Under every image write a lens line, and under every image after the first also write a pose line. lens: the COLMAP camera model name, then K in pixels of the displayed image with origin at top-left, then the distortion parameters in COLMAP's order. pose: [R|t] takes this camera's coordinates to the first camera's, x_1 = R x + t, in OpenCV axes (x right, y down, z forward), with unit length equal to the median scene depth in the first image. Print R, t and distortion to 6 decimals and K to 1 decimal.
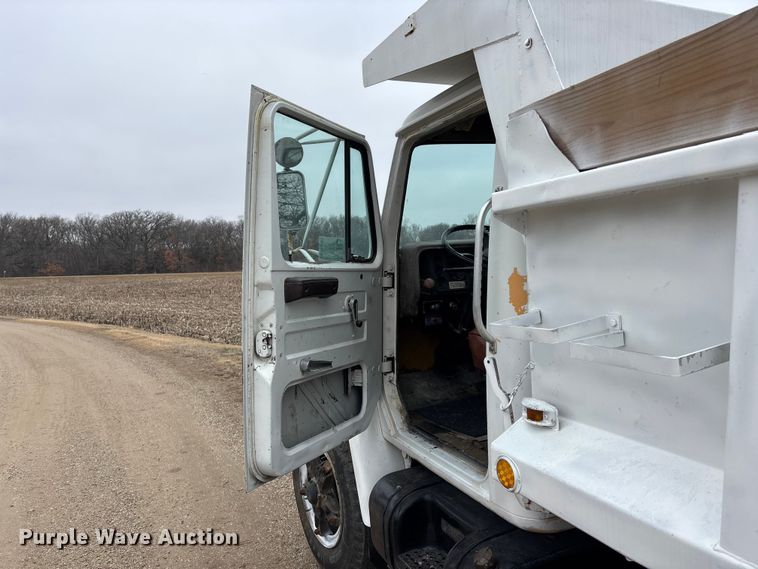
lens RADIAL K [[562.8, 0, 390.0], [0, 562.8, 285.9], [0, 0, 1]] dist [0.037129, -0.059158]
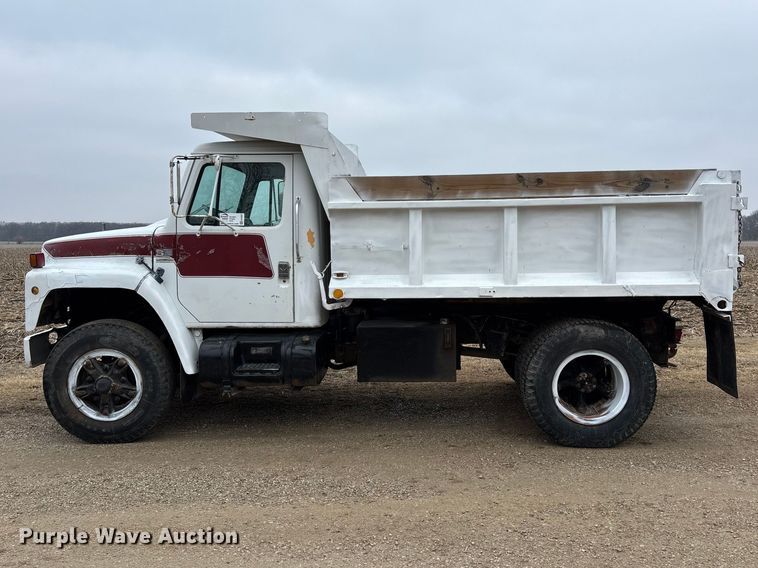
lens RADIAL K [[737.2, 0, 362.4], [0, 737.2, 297.1], [0, 0, 1]] dist [0.178142, -0.451642]
pose [[0.449160, -0.033694, 0.892816, -3.230754], [0.029499, 0.999303, 0.022872, 0.252771], [-0.892964, 0.016064, 0.449841, -0.919327]]
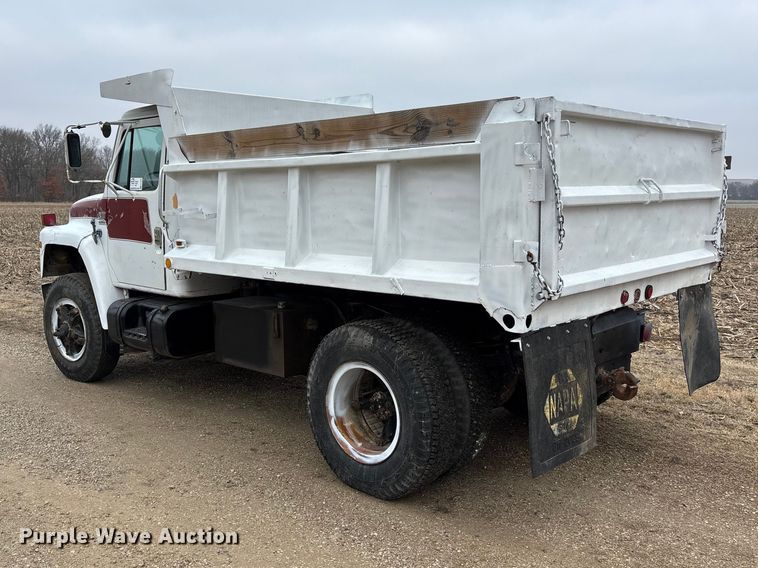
lens RADIAL K [[737.2, 0, 362.4], [0, 737.2, 297.1], [0, 0, 1]] dist [0.178142, -0.451642]
pose [[0.931694, -0.016723, 0.362860, -0.252210], [-0.013650, 0.996622, 0.080979, 0.173941], [-0.362988, -0.080401, 0.928319, -2.836049]]
